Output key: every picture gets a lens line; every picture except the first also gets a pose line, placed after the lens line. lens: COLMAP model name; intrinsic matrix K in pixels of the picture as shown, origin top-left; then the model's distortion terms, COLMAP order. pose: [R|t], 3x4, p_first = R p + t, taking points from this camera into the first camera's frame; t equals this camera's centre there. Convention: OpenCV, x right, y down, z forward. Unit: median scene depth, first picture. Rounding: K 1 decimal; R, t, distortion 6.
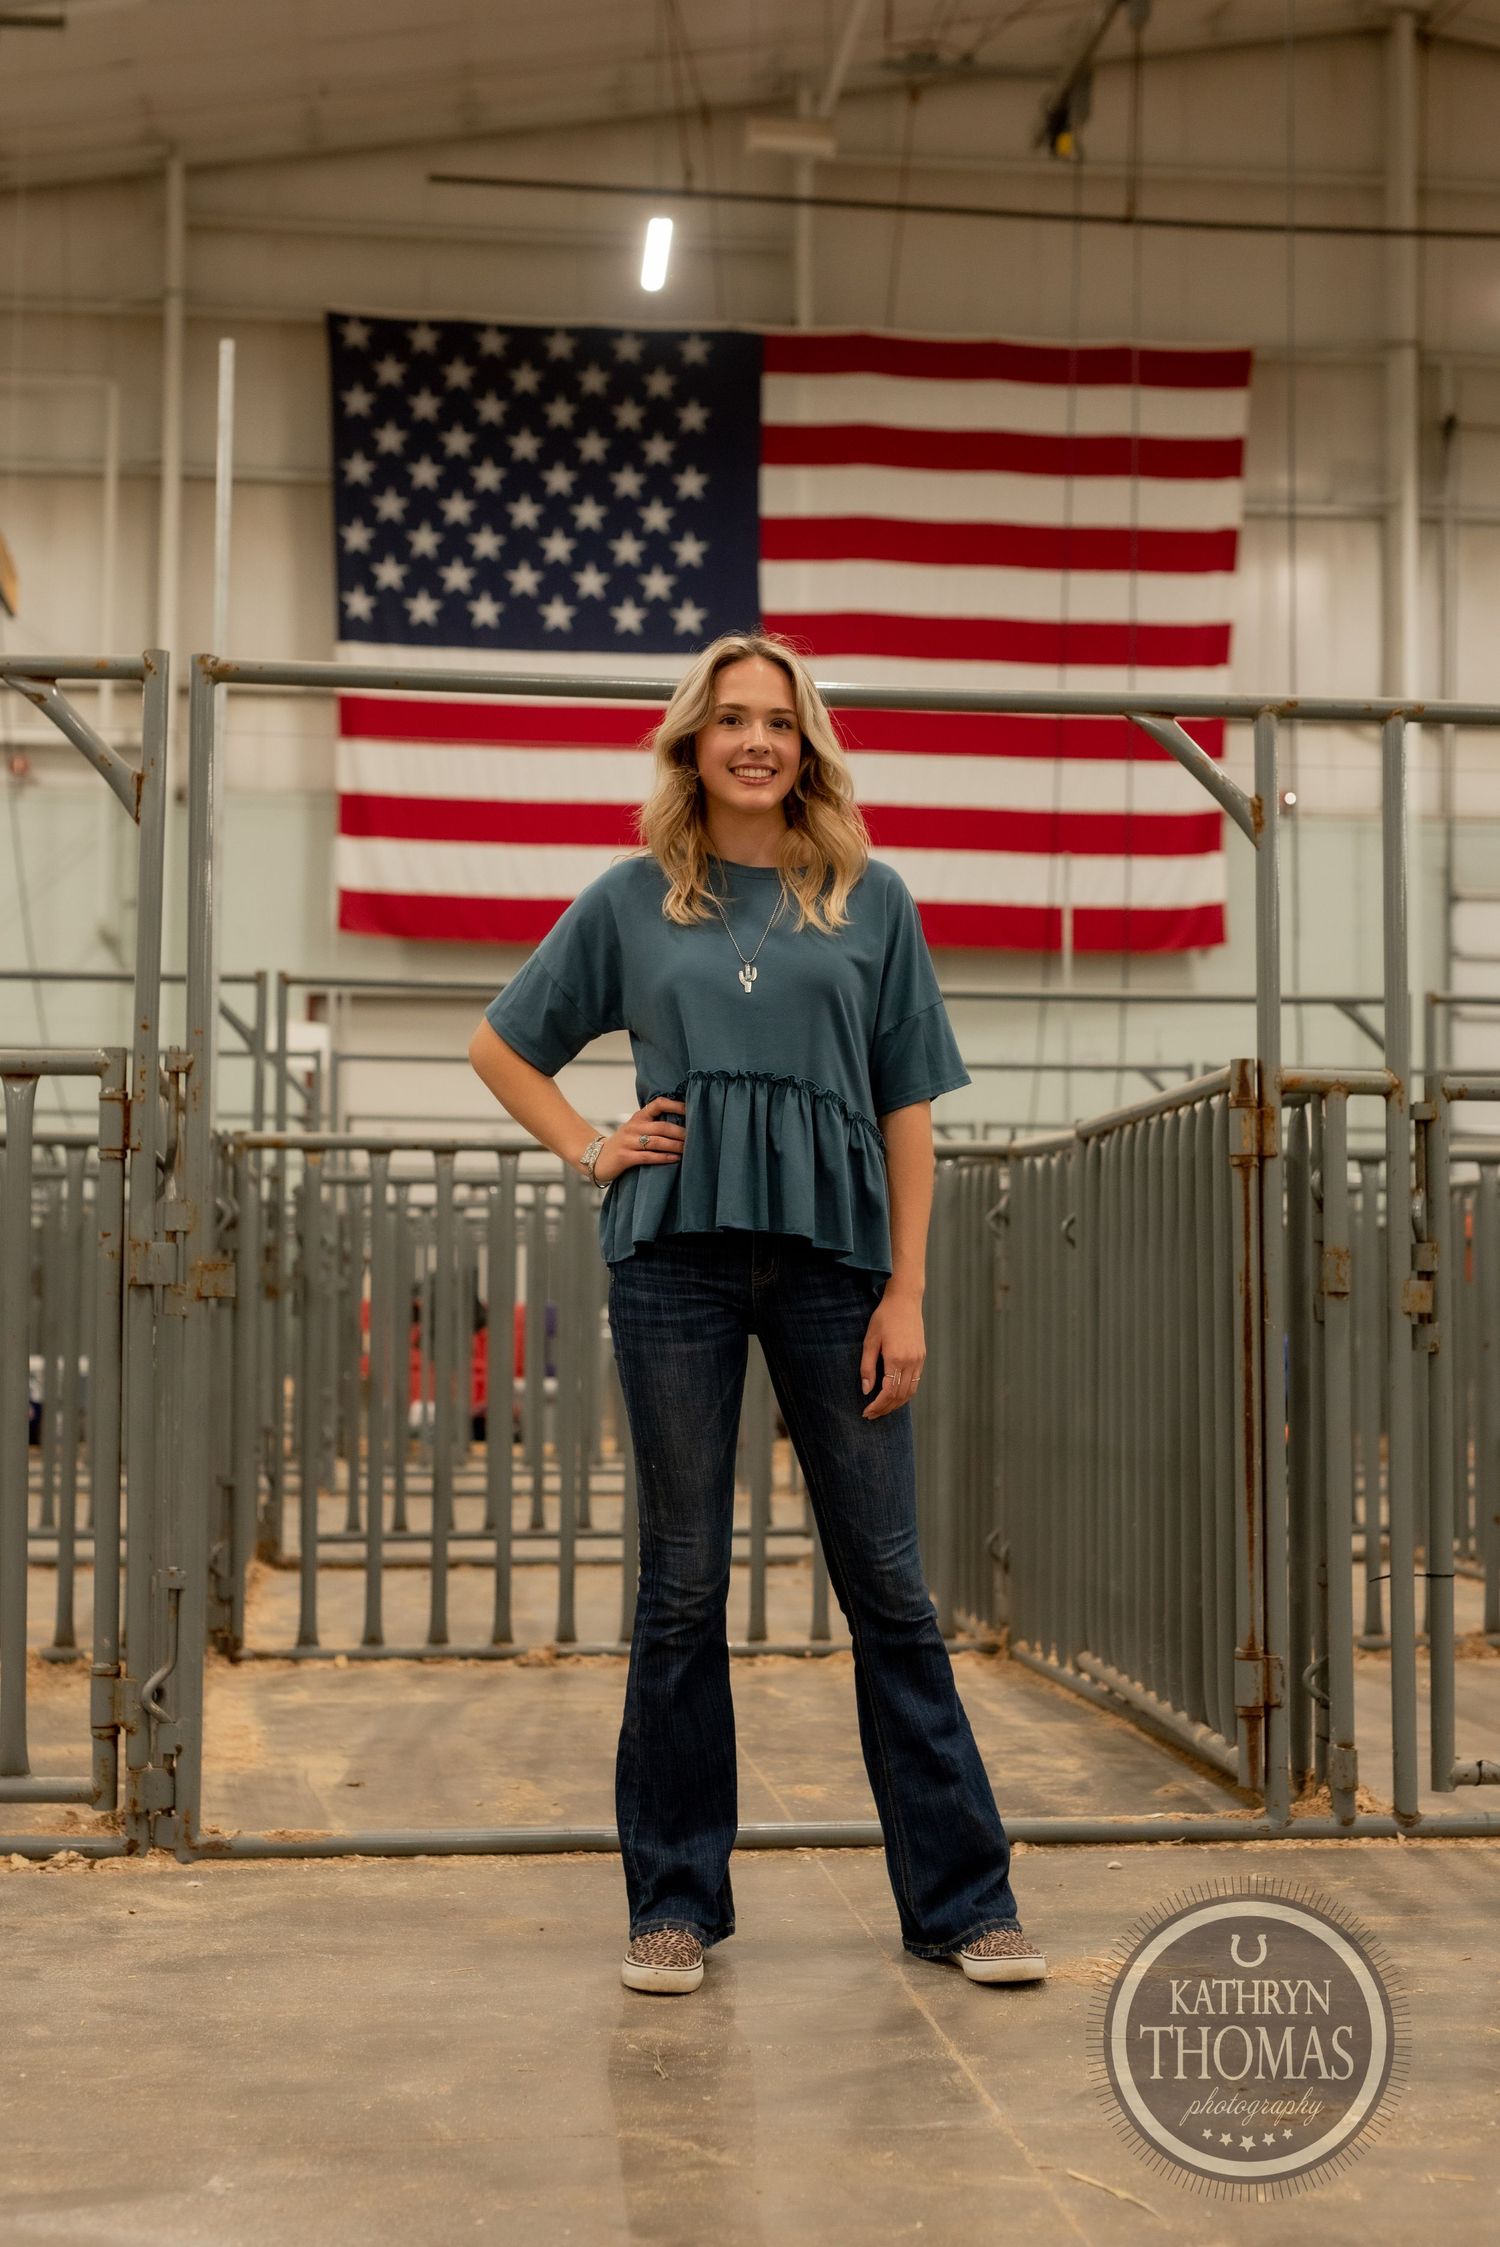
lens RADIAL K [[3043.5, 0, 750.0], [0, 3043.5, 1123.5], [0, 0, 1]] dist [-0.004660, 0.007248]
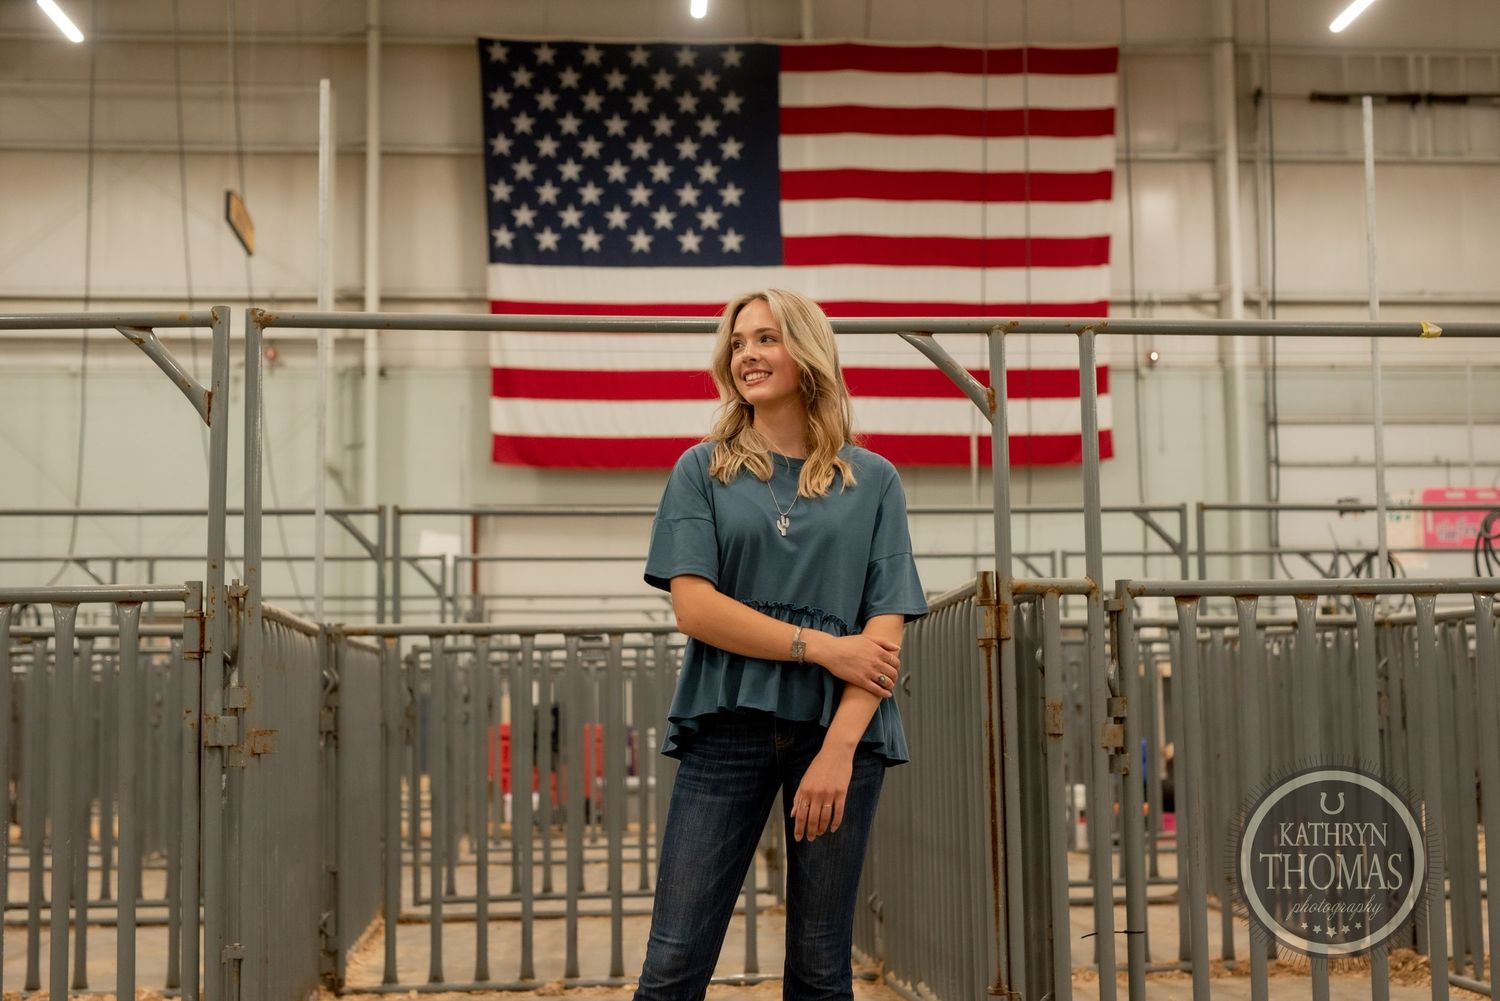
lens RADIAL K [[2121.9, 0, 750.0], [0, 2121.9, 500.5], [0, 0, 1]] dist [0.003958, -0.004739]
pose [[0.999488, -0.021335, -0.023839, 0.010087], [0.020351, 0.998961, -0.040785, -0.002125], [0.024684, 0.040279, 0.998884, -0.000255]]
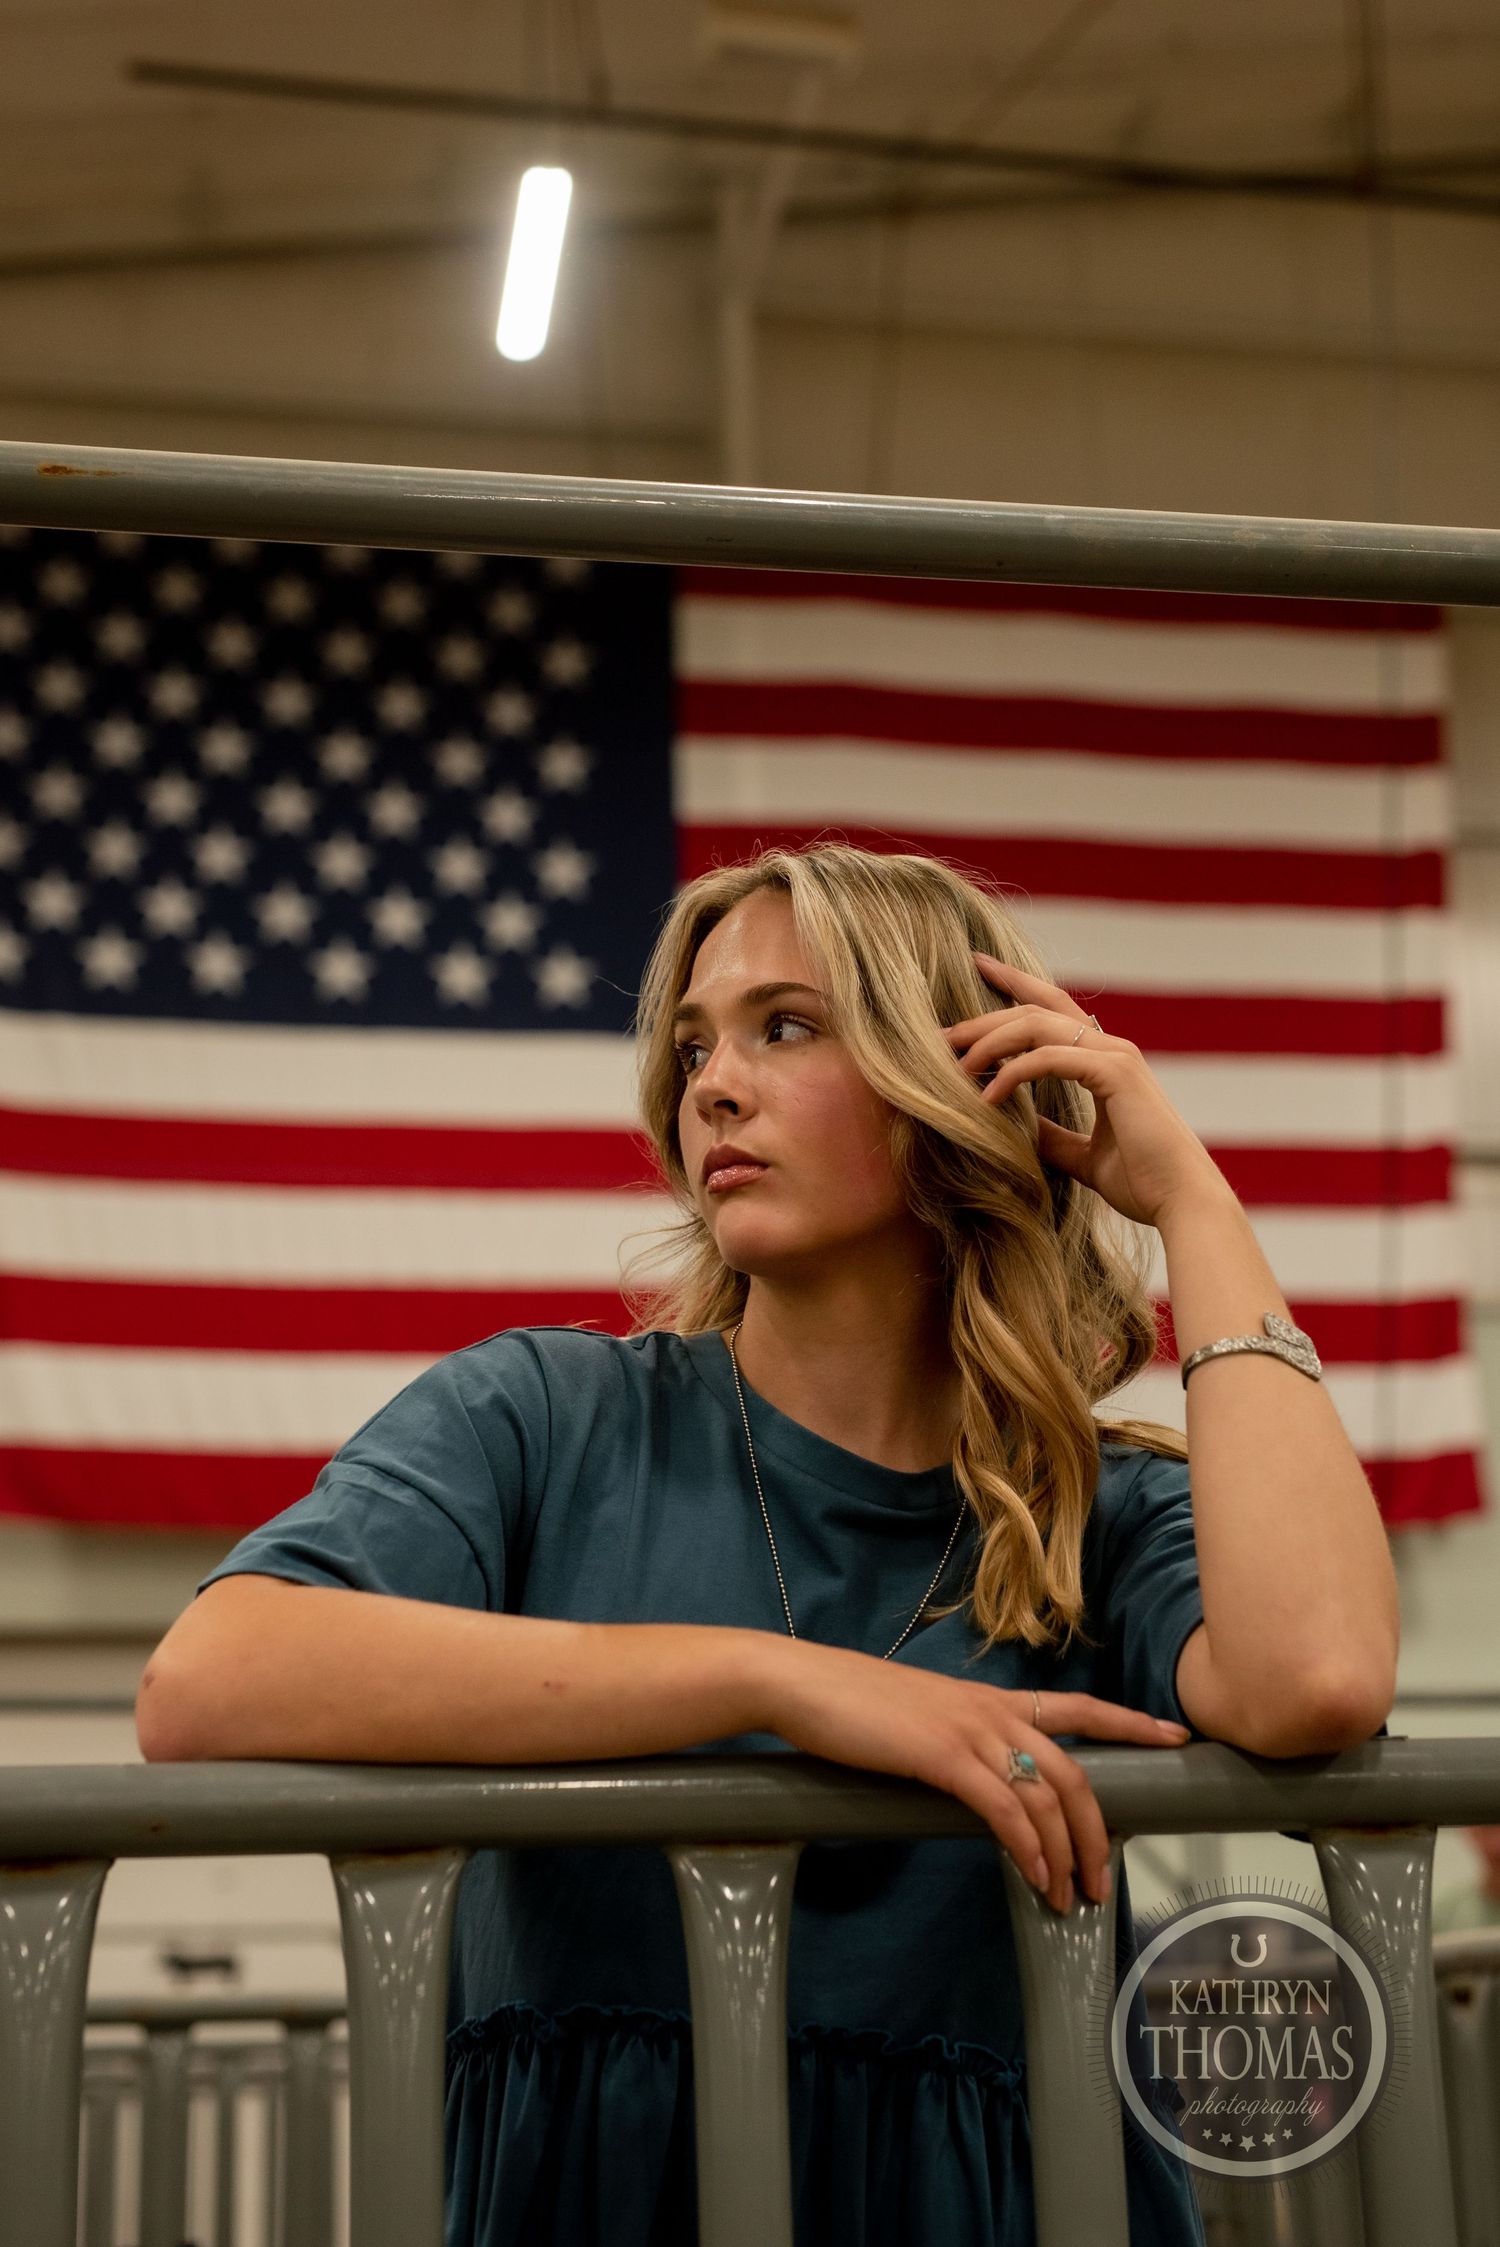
lens RADIAL K [[3291.2, 0, 750.0], [0, 3291.2, 1123.5], [0, 0, 1]] dist [-0.033208, 0.158139]
pose [[0.997111, -0.006452, 0.075690, -0.032977], [0.023084, 0.975005, -0.220982, 0.003828], [-0.072372, 0.222090, 0.972336, 0.384786]]
